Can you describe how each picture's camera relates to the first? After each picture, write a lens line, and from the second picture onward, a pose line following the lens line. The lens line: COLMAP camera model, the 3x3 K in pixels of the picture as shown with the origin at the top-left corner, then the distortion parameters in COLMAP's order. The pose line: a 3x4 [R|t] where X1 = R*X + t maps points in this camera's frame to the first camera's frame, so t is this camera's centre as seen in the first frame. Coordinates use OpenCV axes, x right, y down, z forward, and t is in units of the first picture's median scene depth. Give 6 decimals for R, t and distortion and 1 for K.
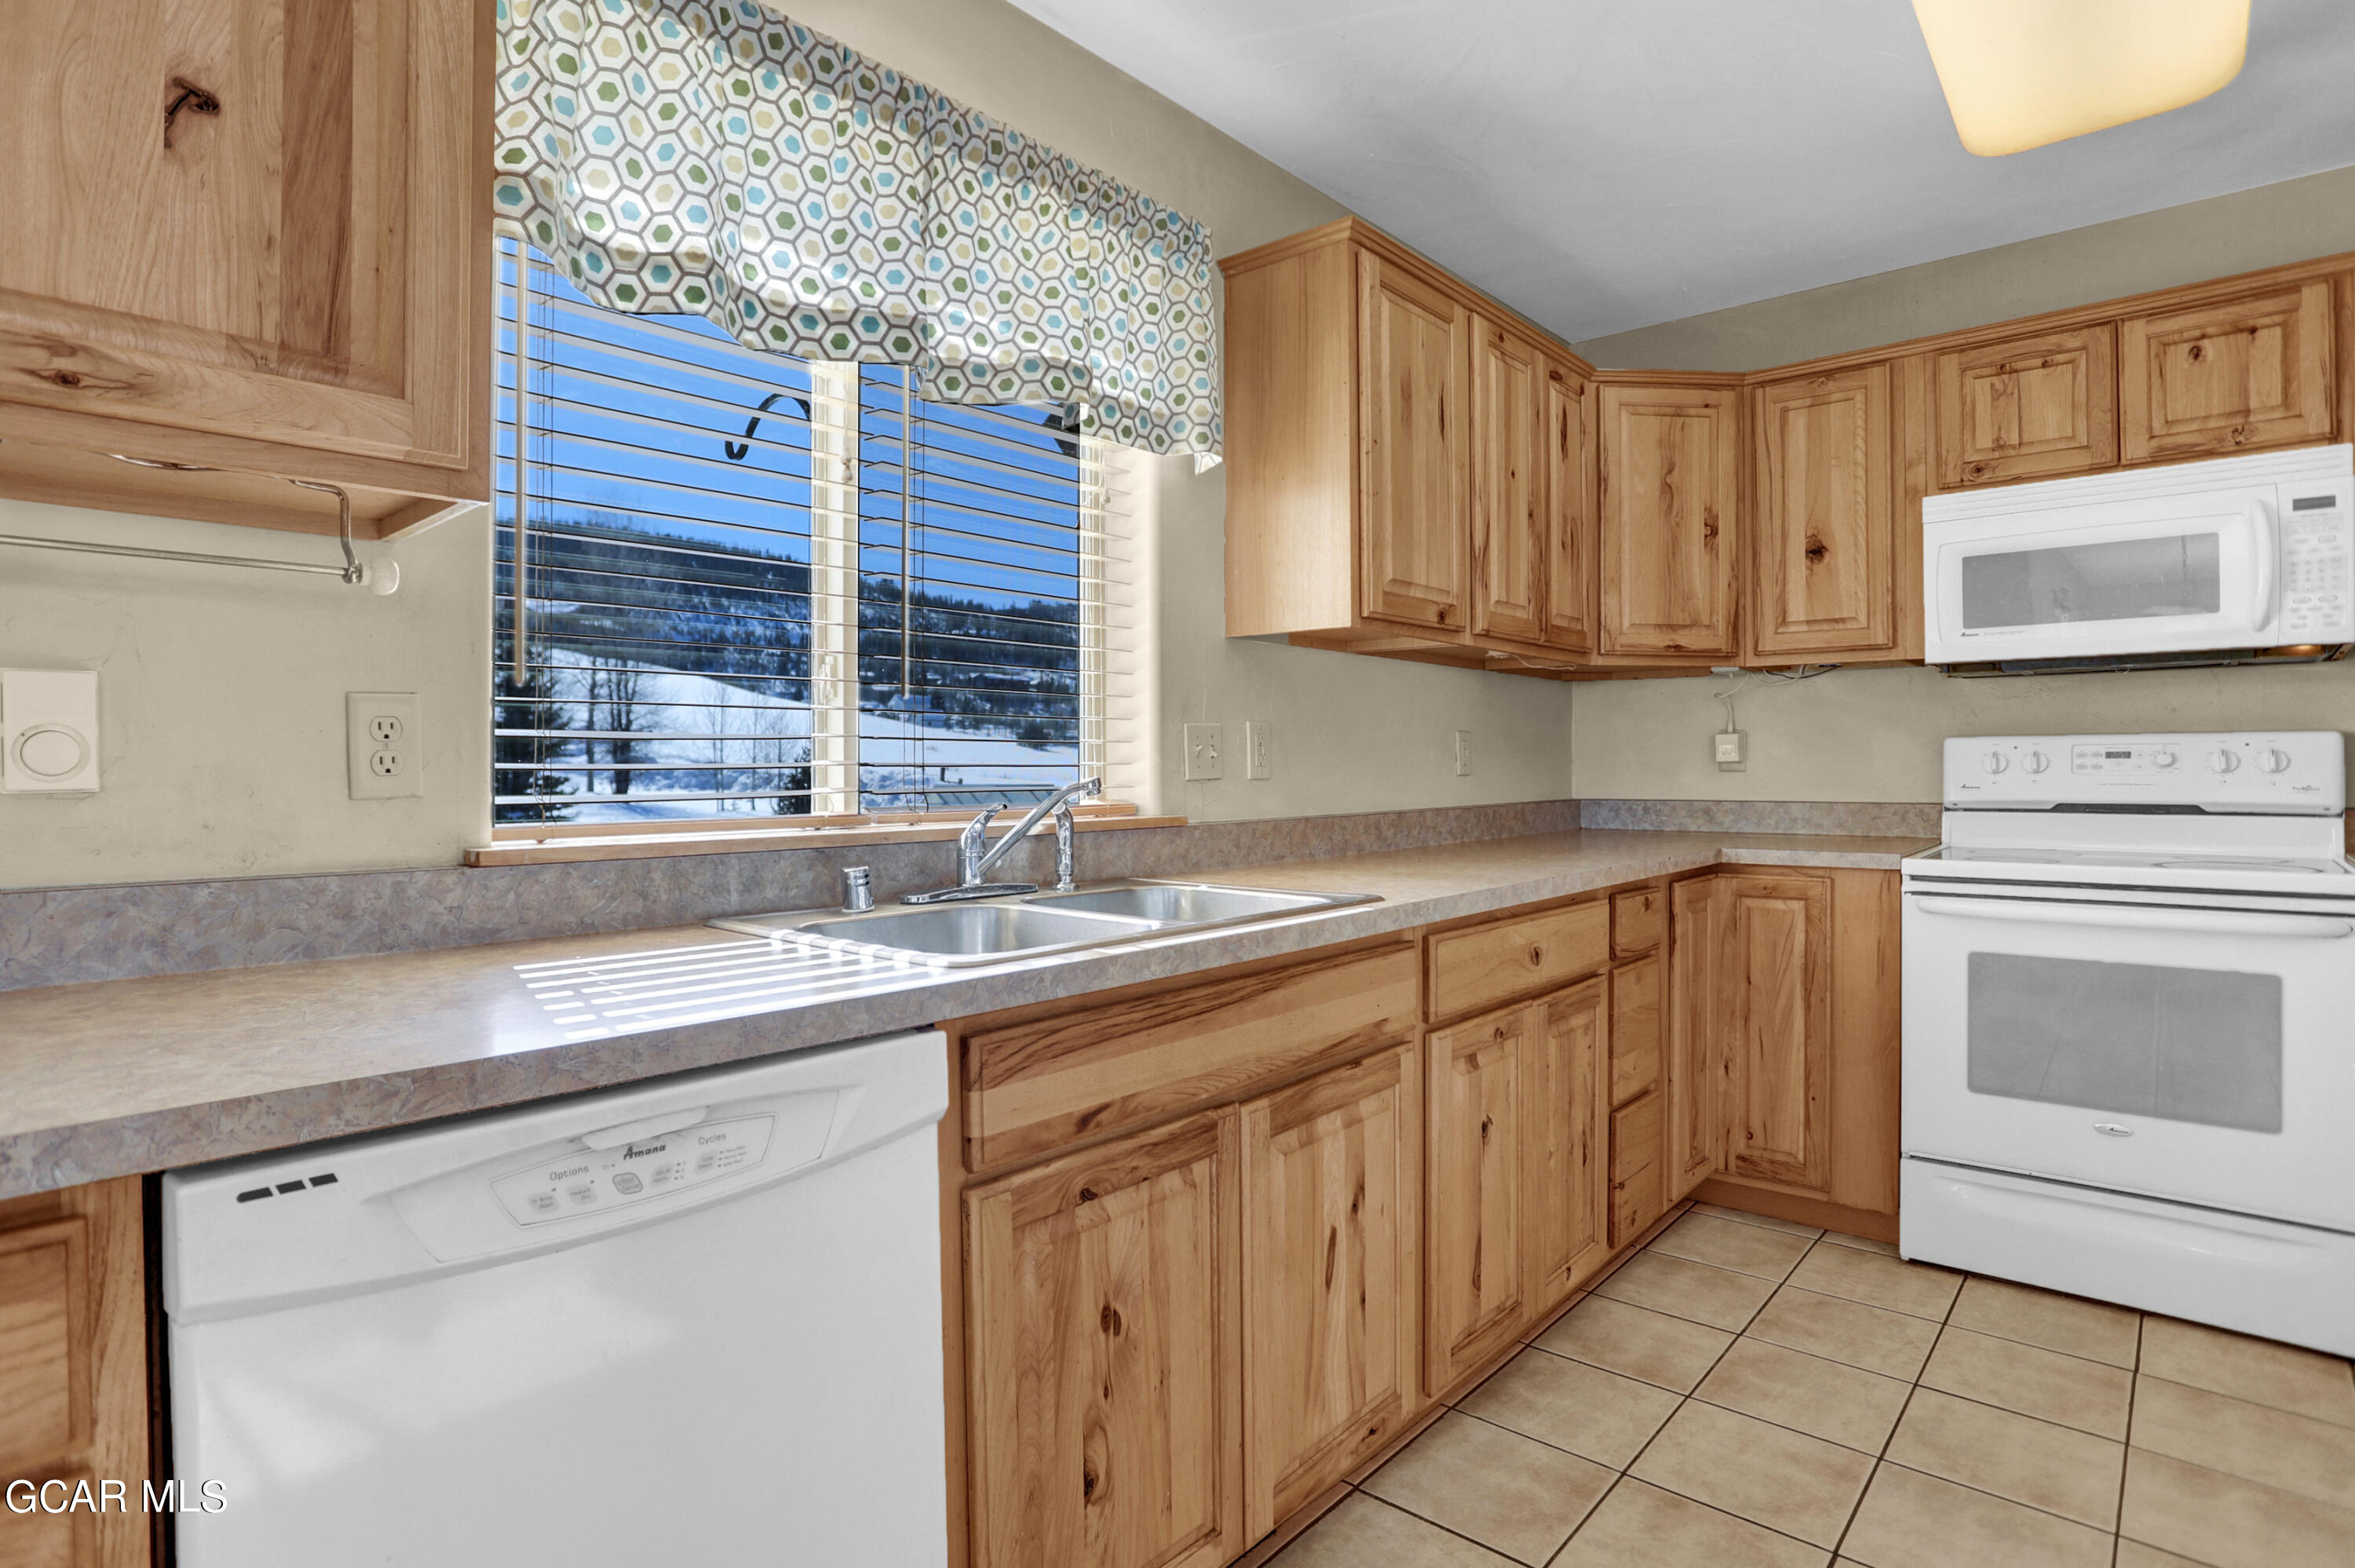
lens RADIAL K [[1209.9, 0, 1171.2], [0, 1209.9, 771.2], [0, 0, 1]] dist [-0.093085, 0.043168]
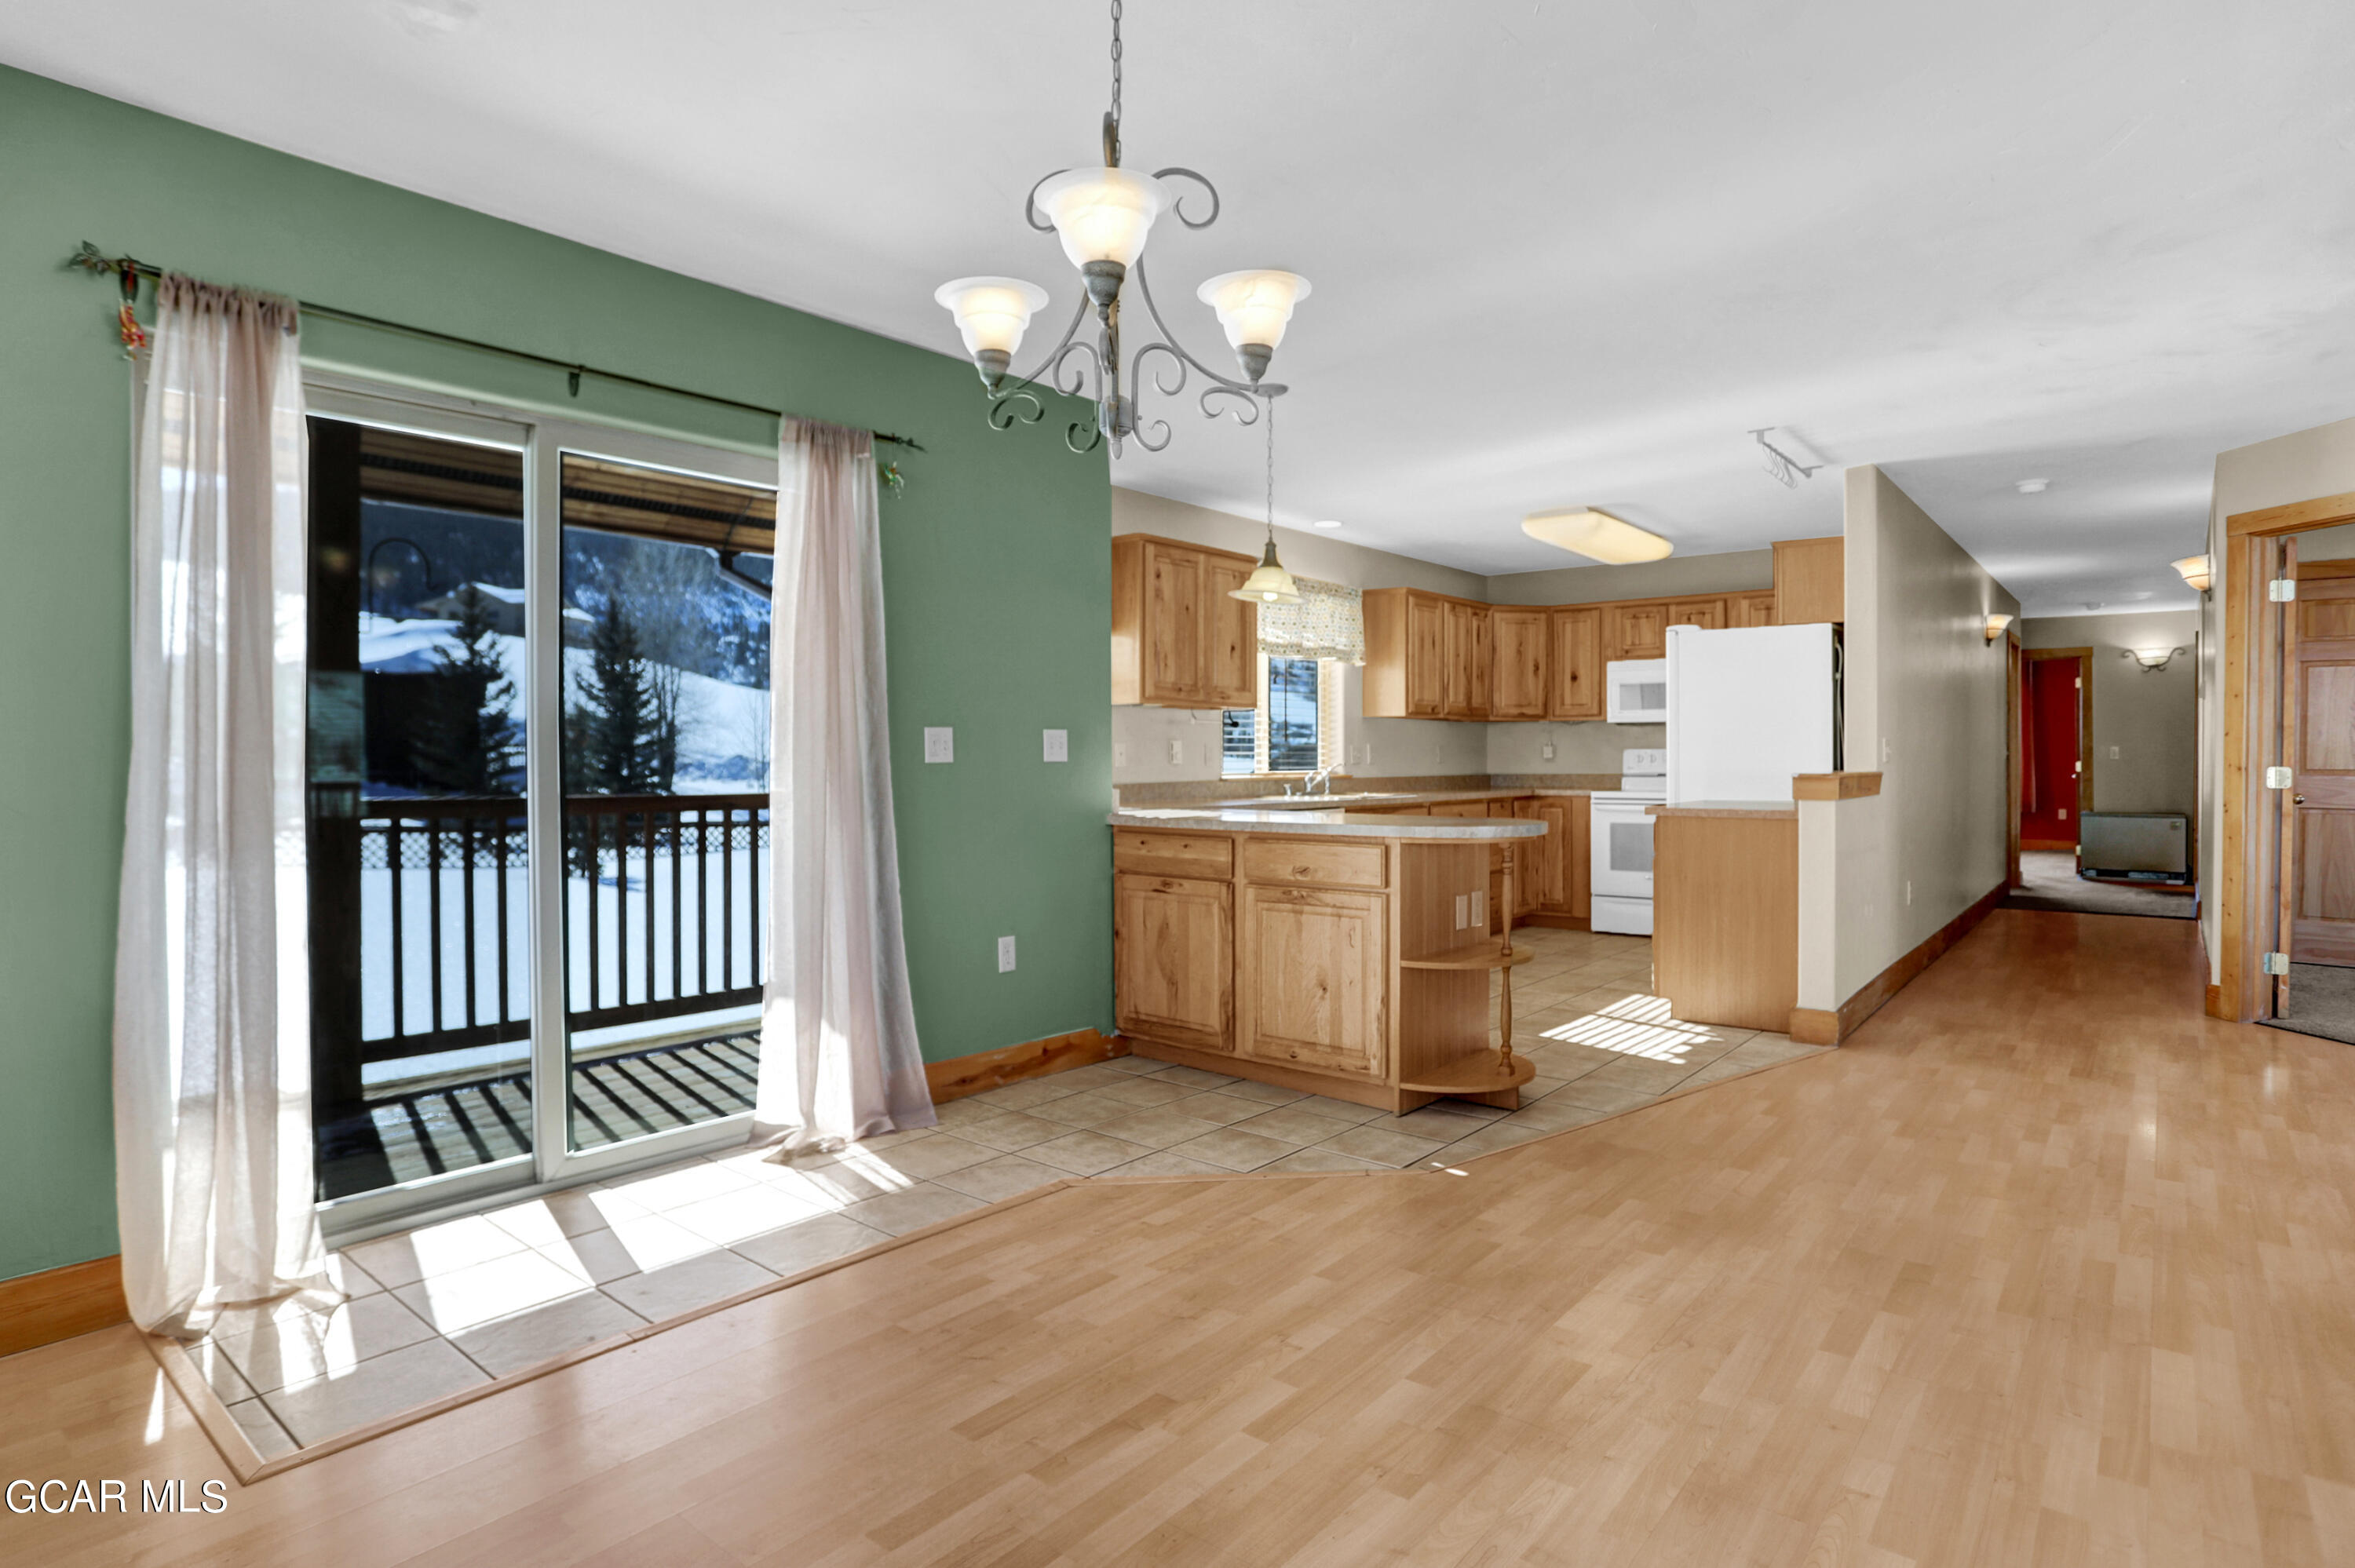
lens RADIAL K [[1254.6, 0, 1169.9], [0, 1254.6, 781.1], [0, 0, 1]] dist [-0.078240, 0.000904]
pose [[0.999701, 0.001465, 0.024397, -0.497317], [-0.001806, 0.999901, 0.013984, 0.007243], [-0.024374, -0.014024, 0.999605, -2.067982]]
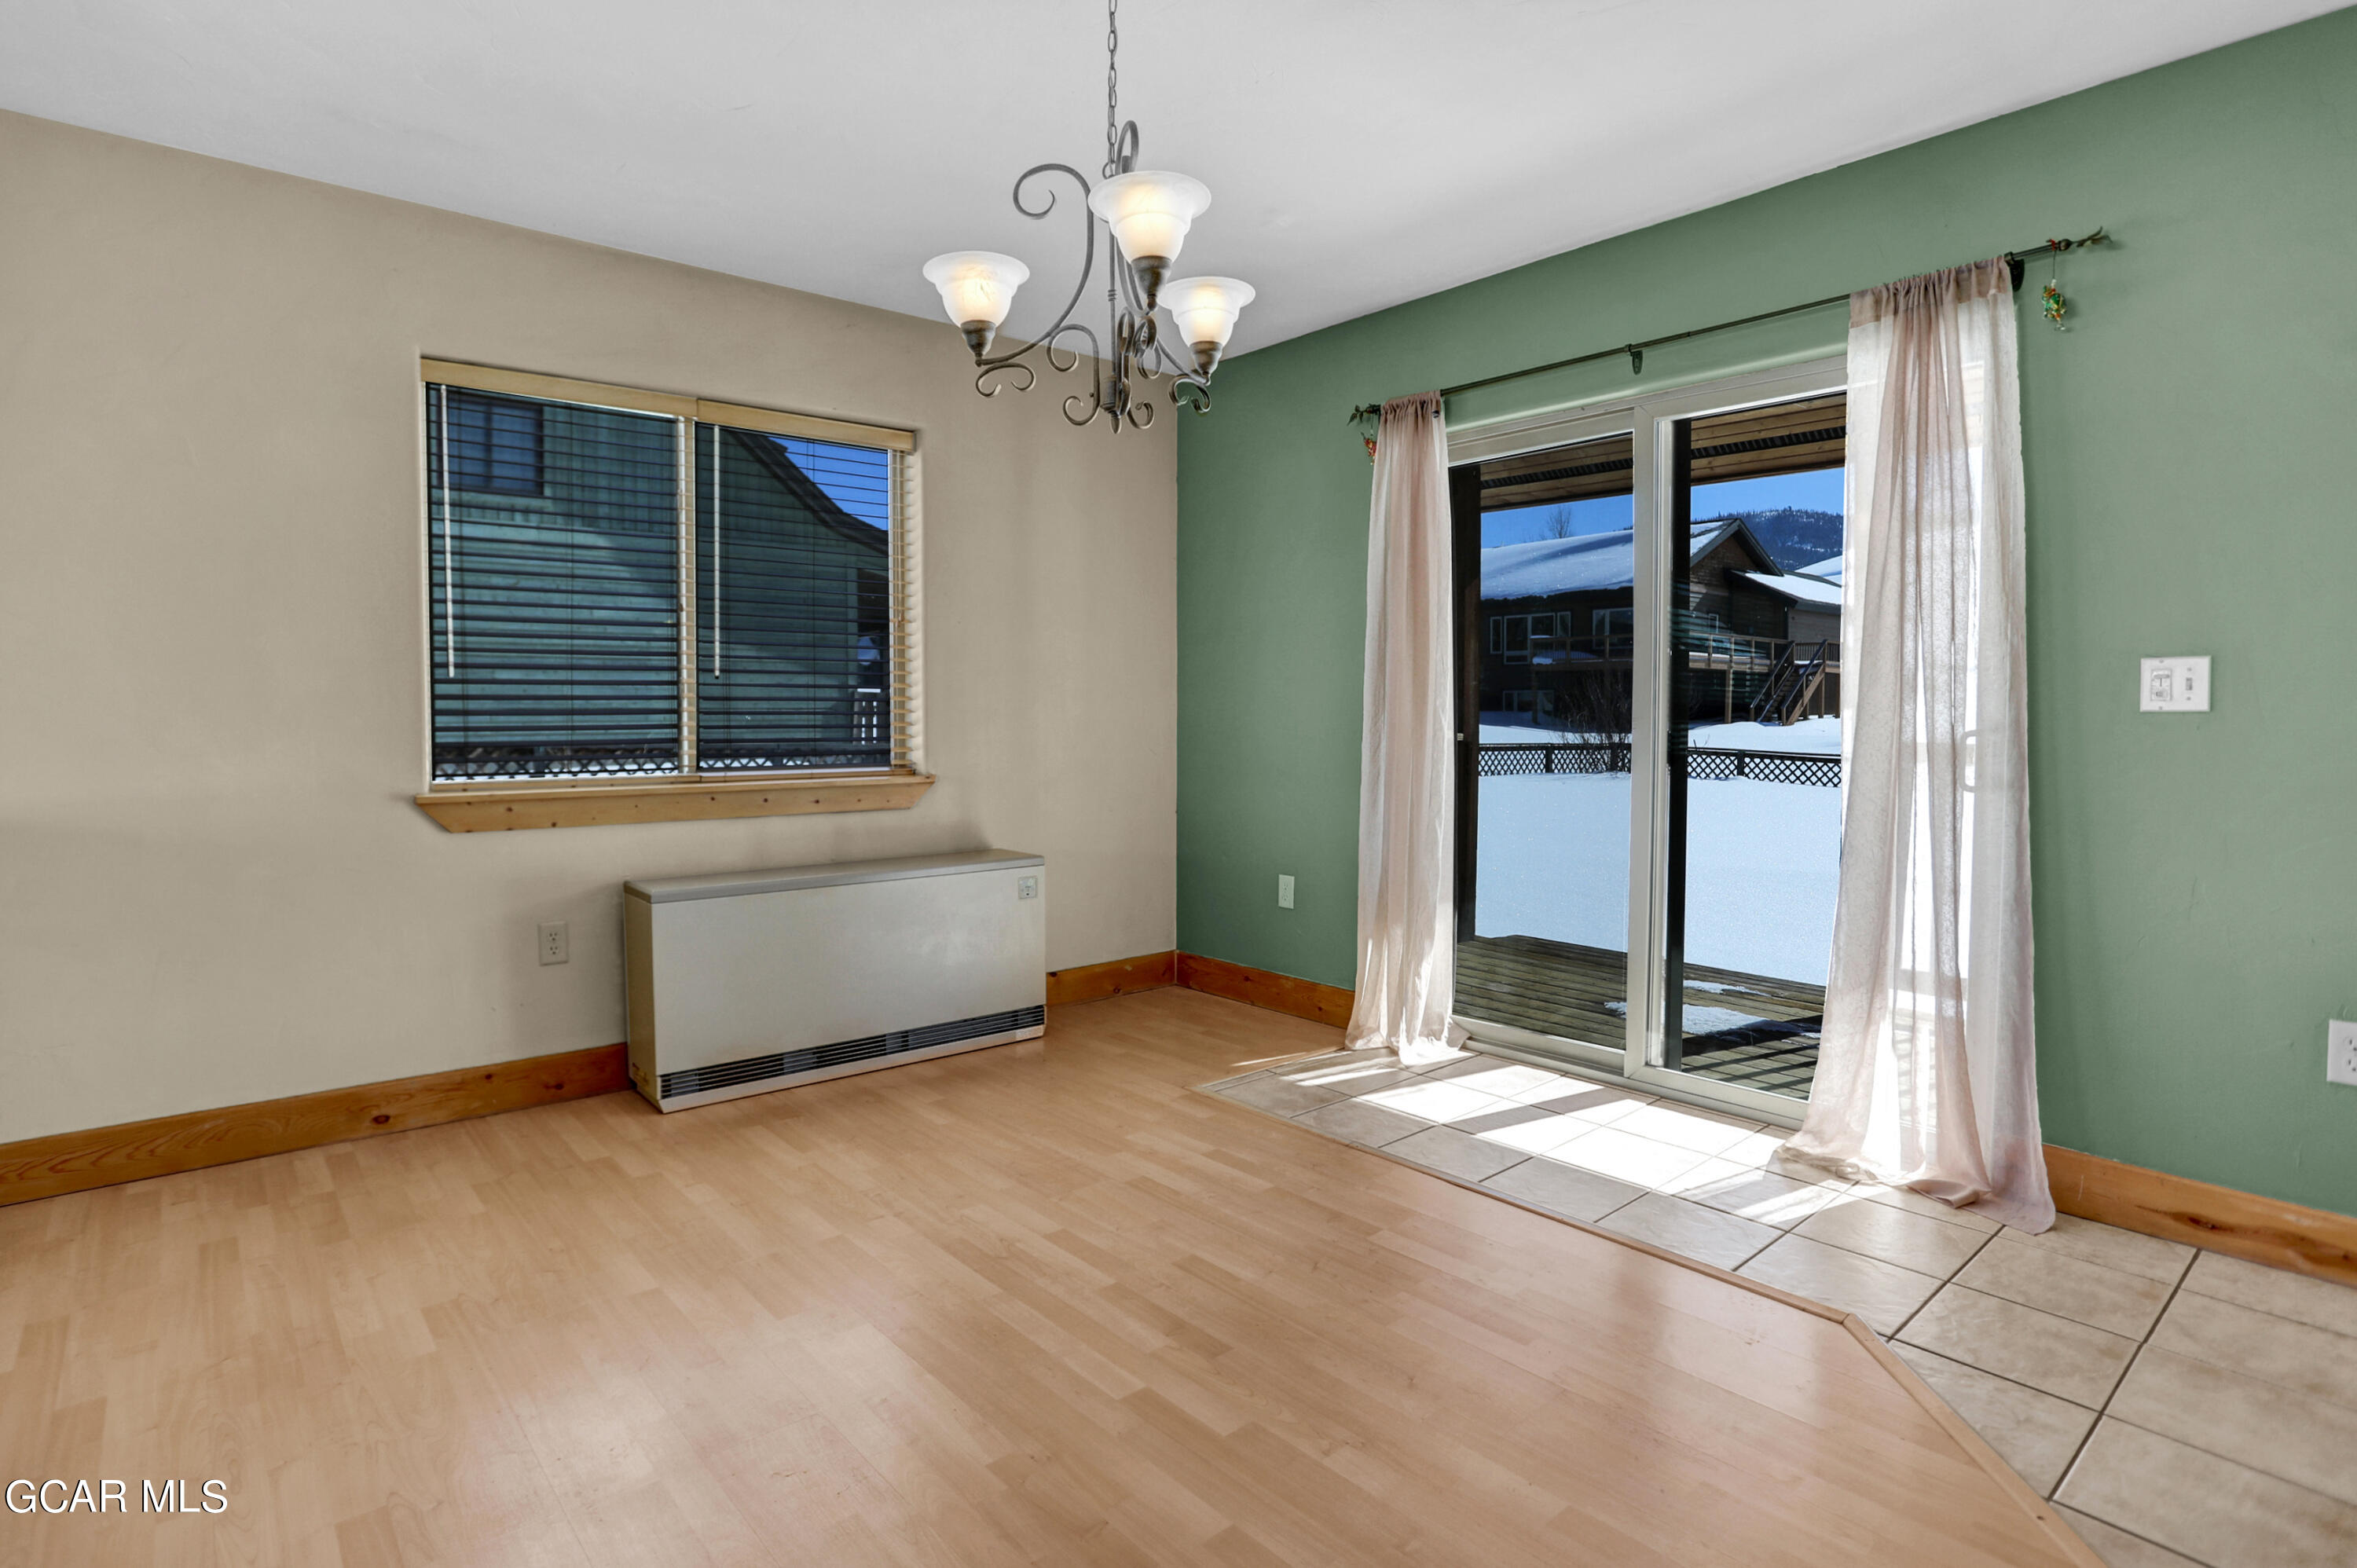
lens RADIAL K [[1200.4, 0, 1171.2], [0, 1200.4, 739.5], [0, 0, 1]] dist [-0.030185, 0.007194]
pose [[-0.145787, 0.031420, -0.988817, 0.316369], [-0.003965, 0.999469, 0.032343, 0.001646], [0.989308, 0.008636, -0.145585, -1.145758]]
